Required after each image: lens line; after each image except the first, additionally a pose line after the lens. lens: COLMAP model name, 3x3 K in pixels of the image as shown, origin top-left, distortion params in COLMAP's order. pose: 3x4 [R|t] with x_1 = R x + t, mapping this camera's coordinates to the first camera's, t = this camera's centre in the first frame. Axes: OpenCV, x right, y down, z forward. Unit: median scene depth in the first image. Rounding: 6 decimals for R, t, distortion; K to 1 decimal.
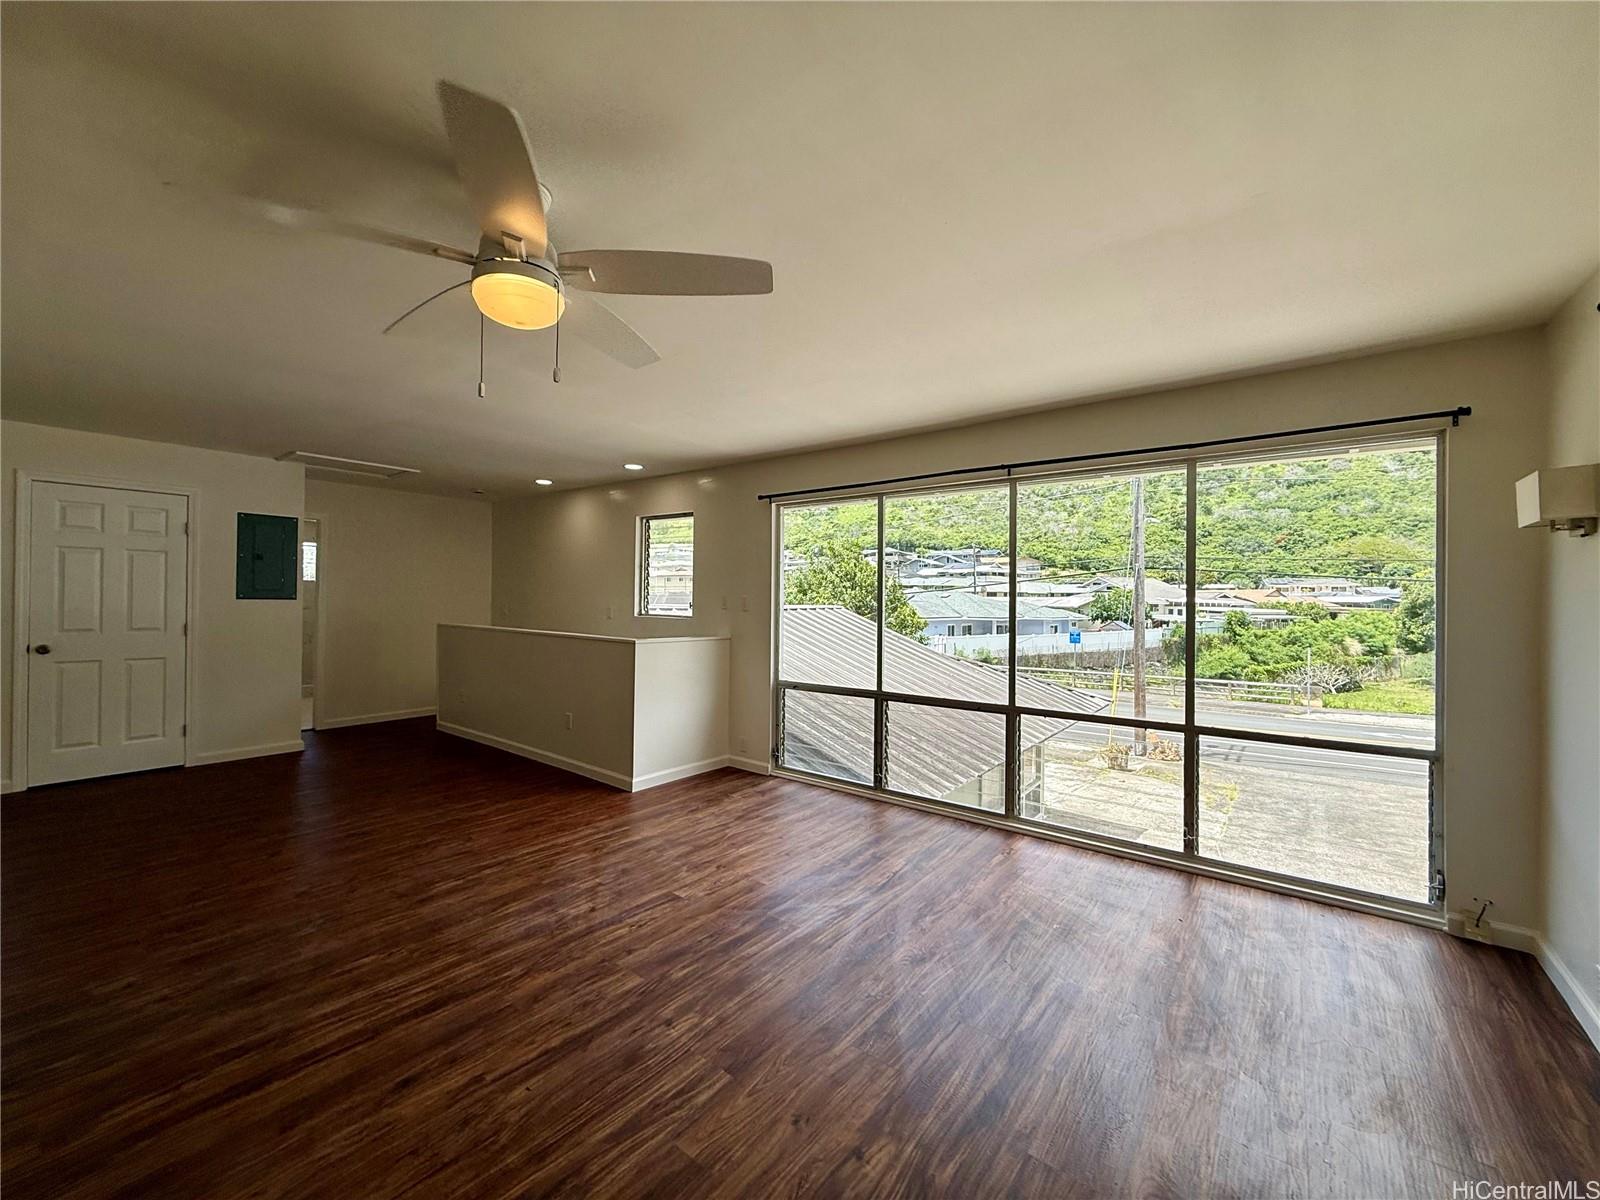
lens RADIAL K [[637.0, 0, 794.5], [0, 637.0, 598.4], [0, 0, 1]] dist [0.000311, 0.000076]
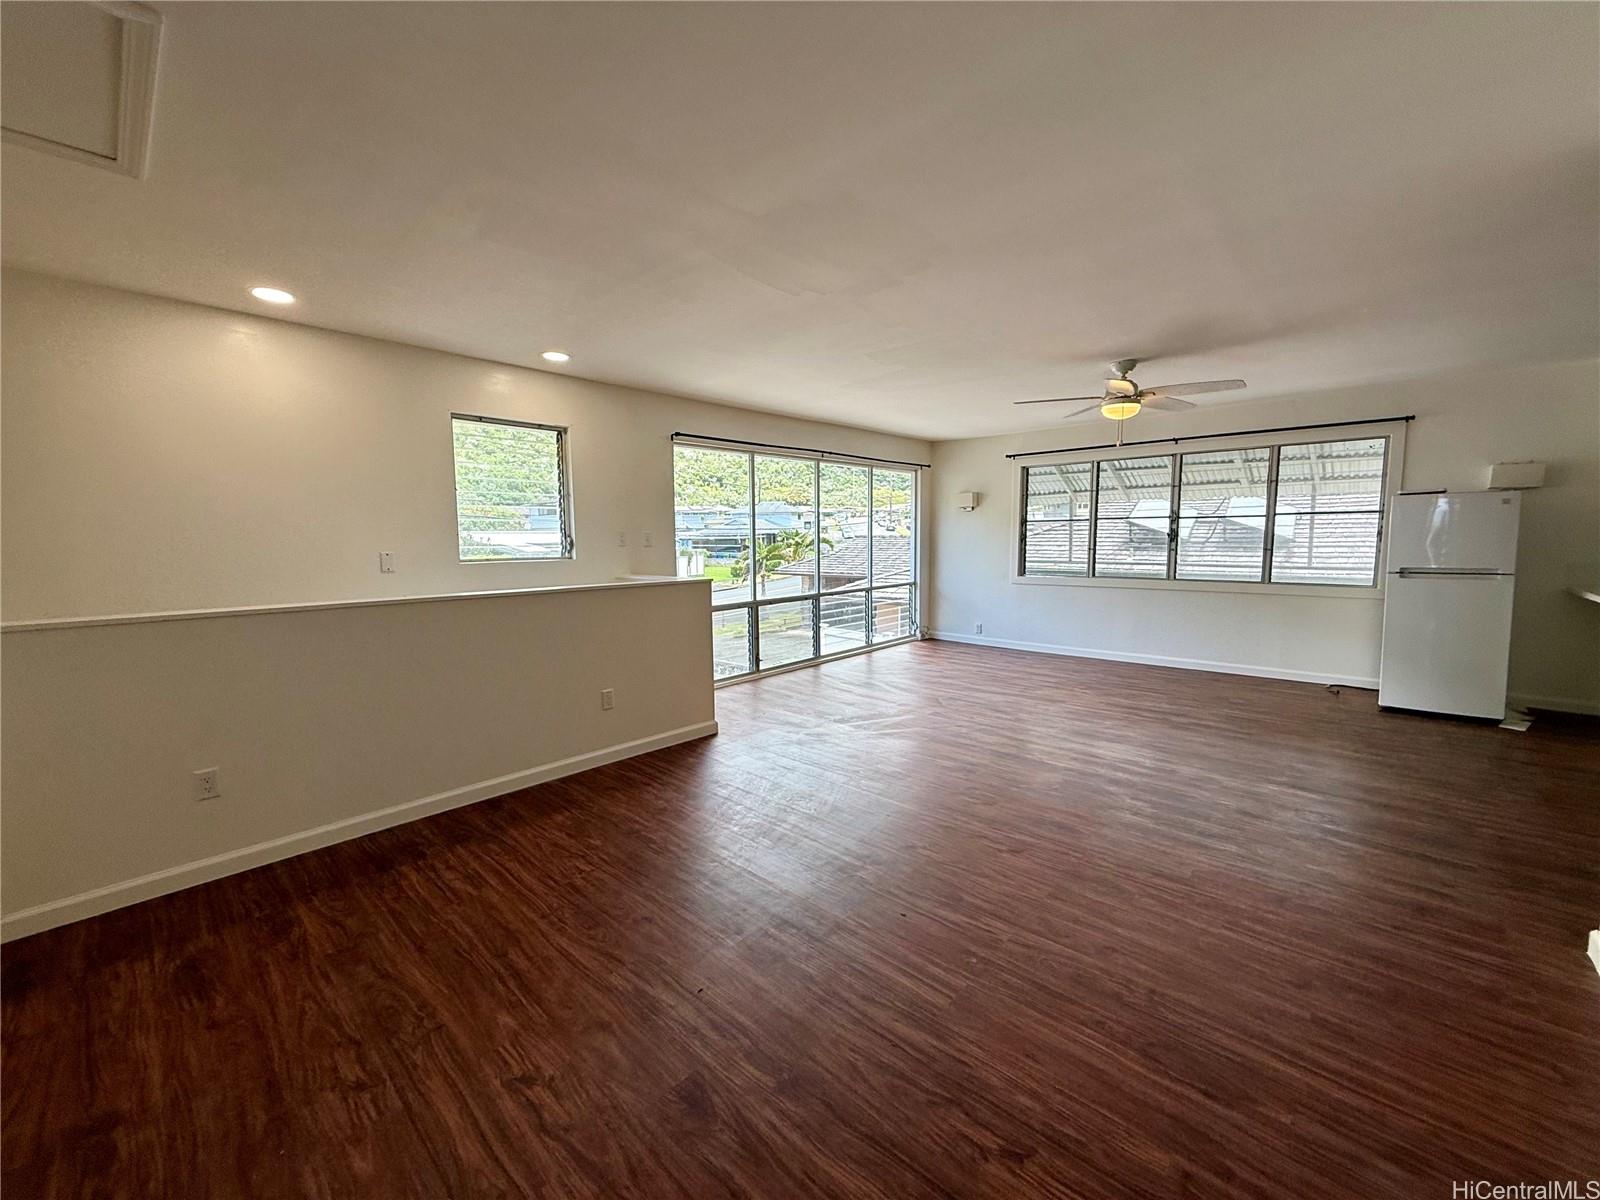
lens RADIAL K [[636.6, 0, 795.4], [0, 636.6, 595.8], [0, 0, 1]] dist [0.001503, 0.000077]
pose [[0.084781, -0.110192, 0.990288, -0.098325], [0.007439, 0.993908, 0.109959, -0.000939], [-0.996372, -0.001956, 0.085085, 0.065783]]
